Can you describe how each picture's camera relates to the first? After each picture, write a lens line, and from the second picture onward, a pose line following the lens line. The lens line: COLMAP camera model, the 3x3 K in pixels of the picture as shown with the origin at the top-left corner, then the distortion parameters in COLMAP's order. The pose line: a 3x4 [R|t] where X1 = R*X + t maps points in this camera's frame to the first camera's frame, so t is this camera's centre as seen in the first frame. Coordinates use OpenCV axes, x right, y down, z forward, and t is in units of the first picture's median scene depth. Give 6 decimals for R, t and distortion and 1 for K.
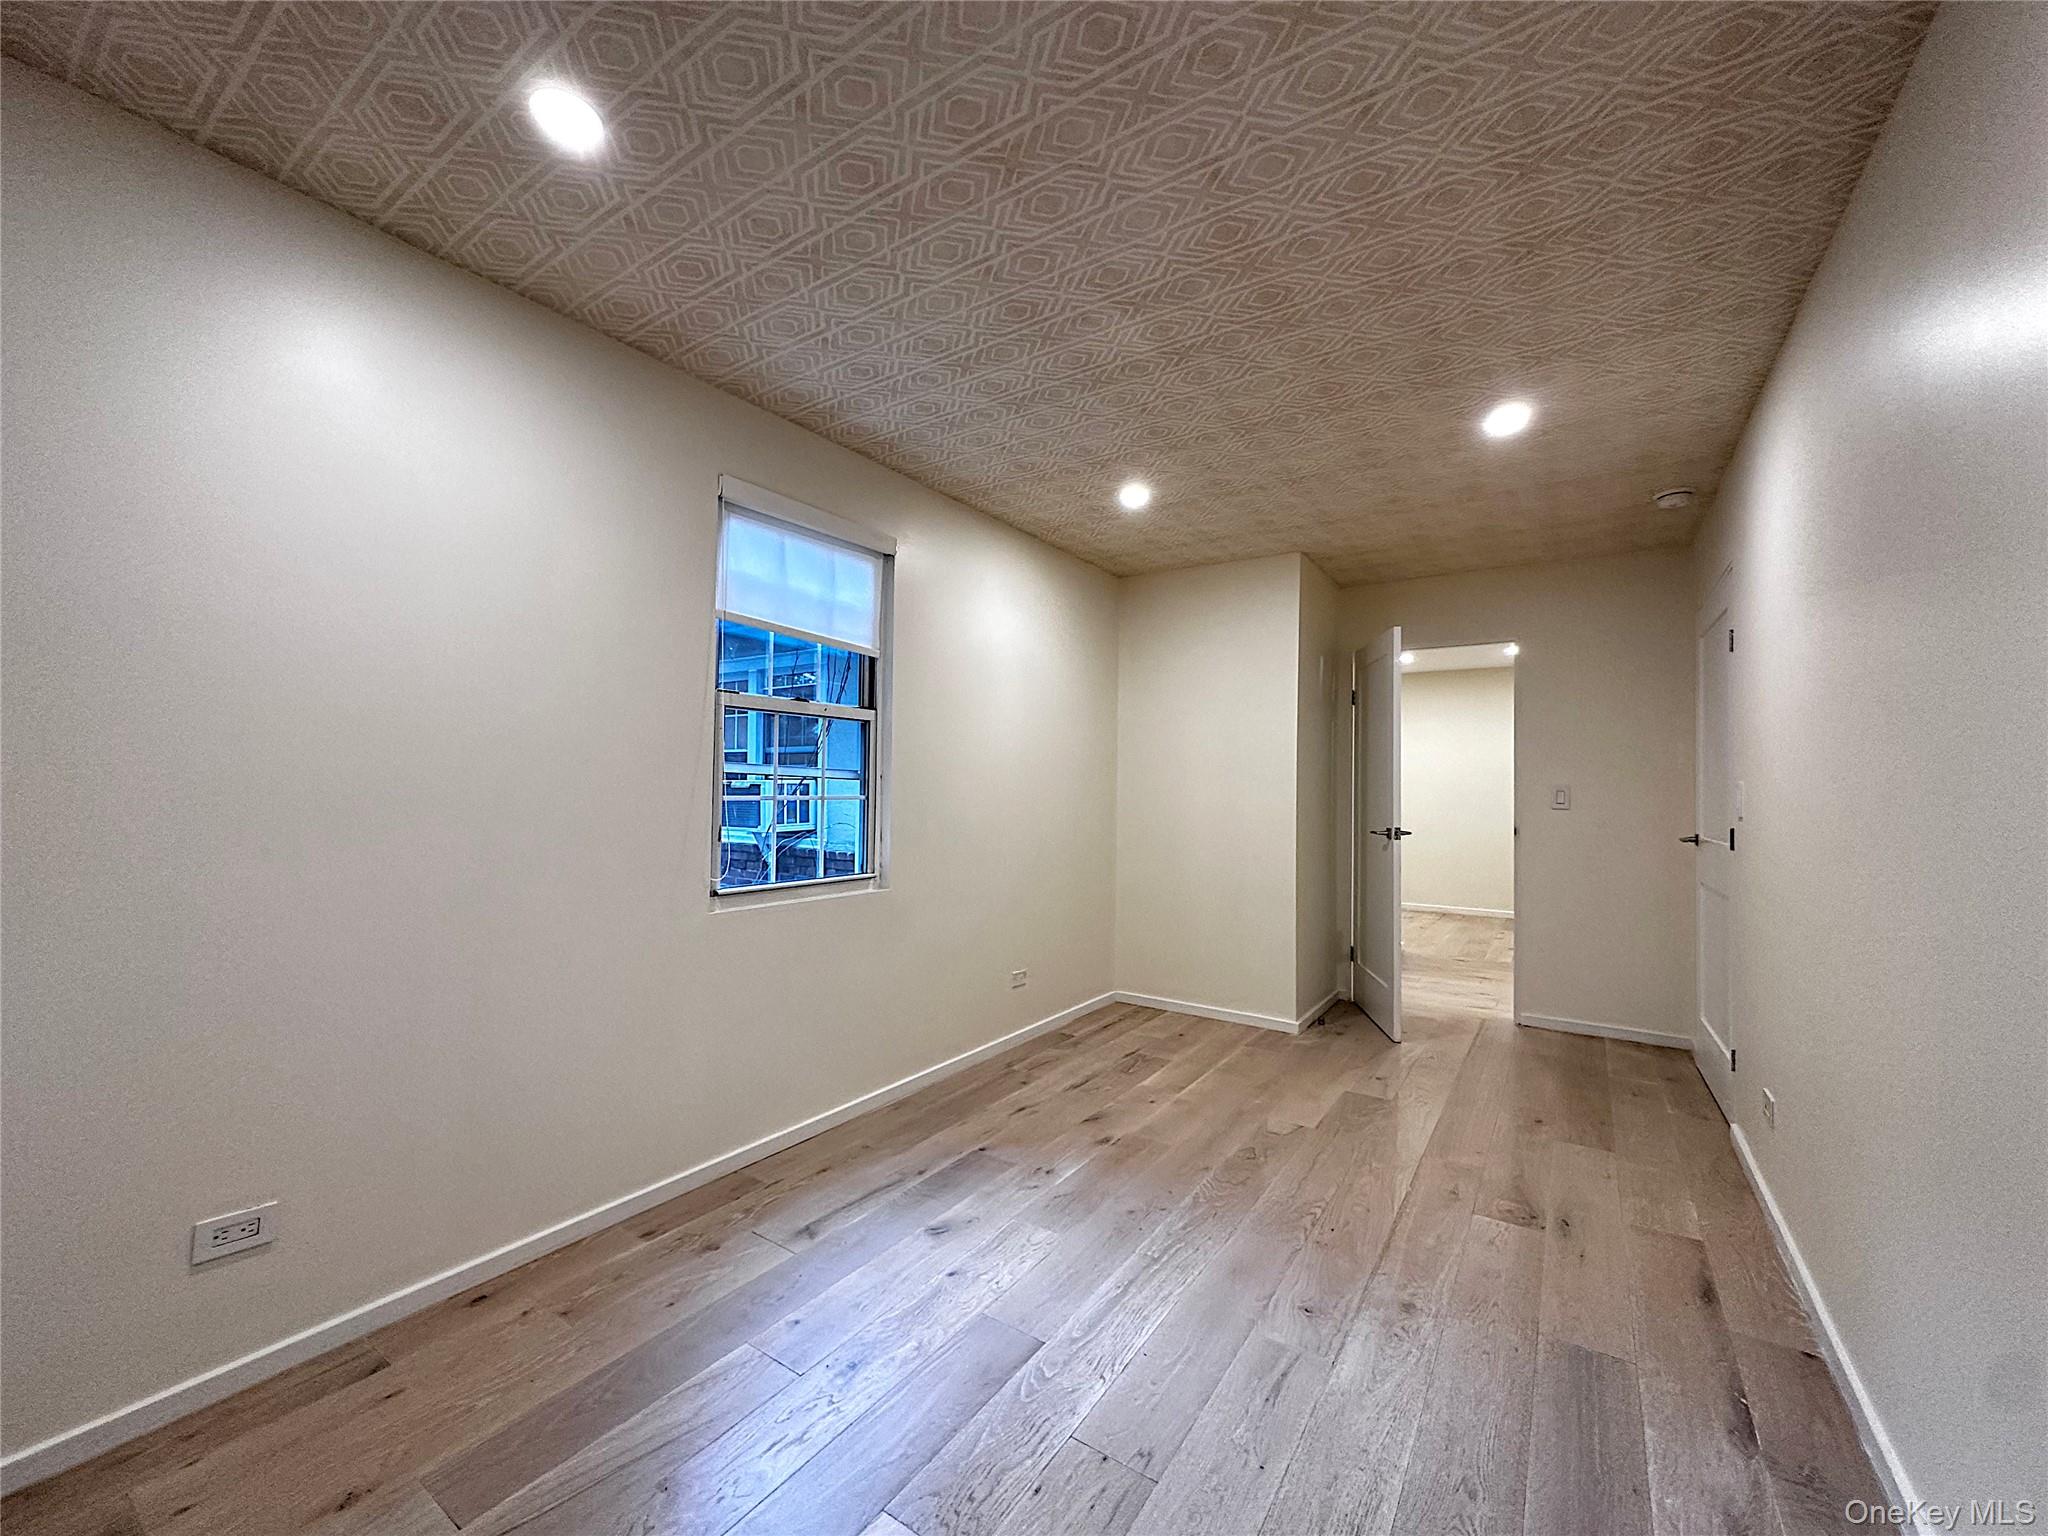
lens RADIAL K [[817.6, 0, 1030.0], [0, 817.6, 768.5], [0, 0, 1]] dist [-0.003145, 0.000092]
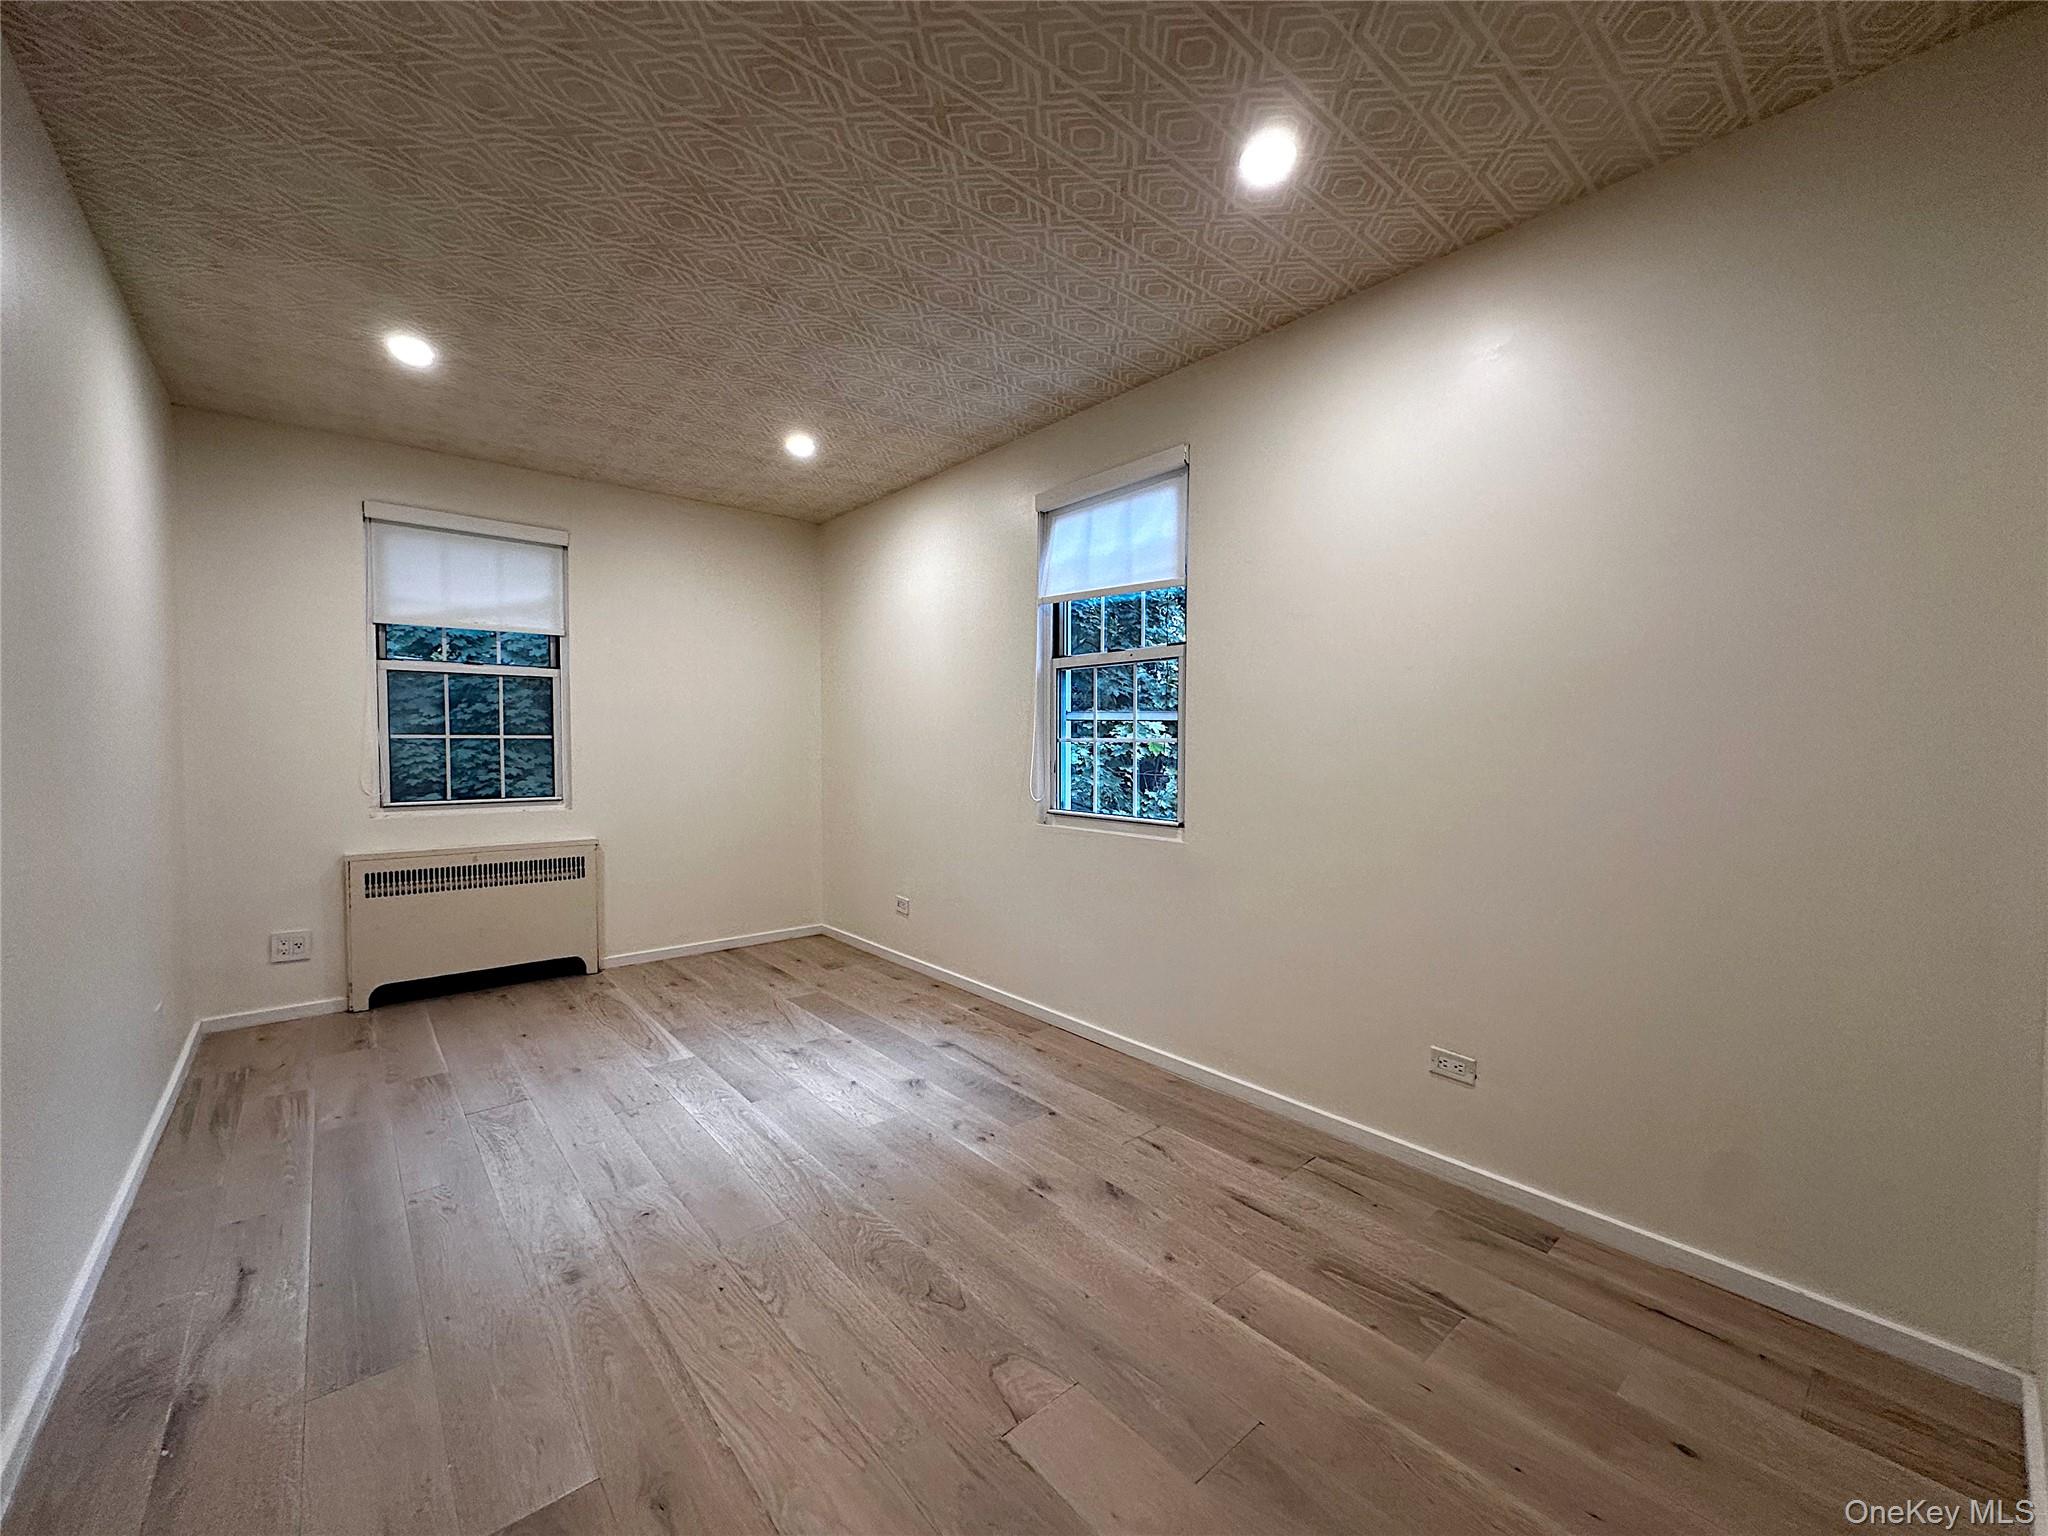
lens RADIAL K [[821.4, 0, 1019.6], [0, 821.4, 761.3], [0, 0, 1]] dist [0.001657, -0.000059]
pose [[-0.274686, 0.014467, -0.961425, 0.999494], [0.019537, 0.999764, 0.009462, 0.063501], [0.961335, -0.016184, -0.274904, 1.445253]]
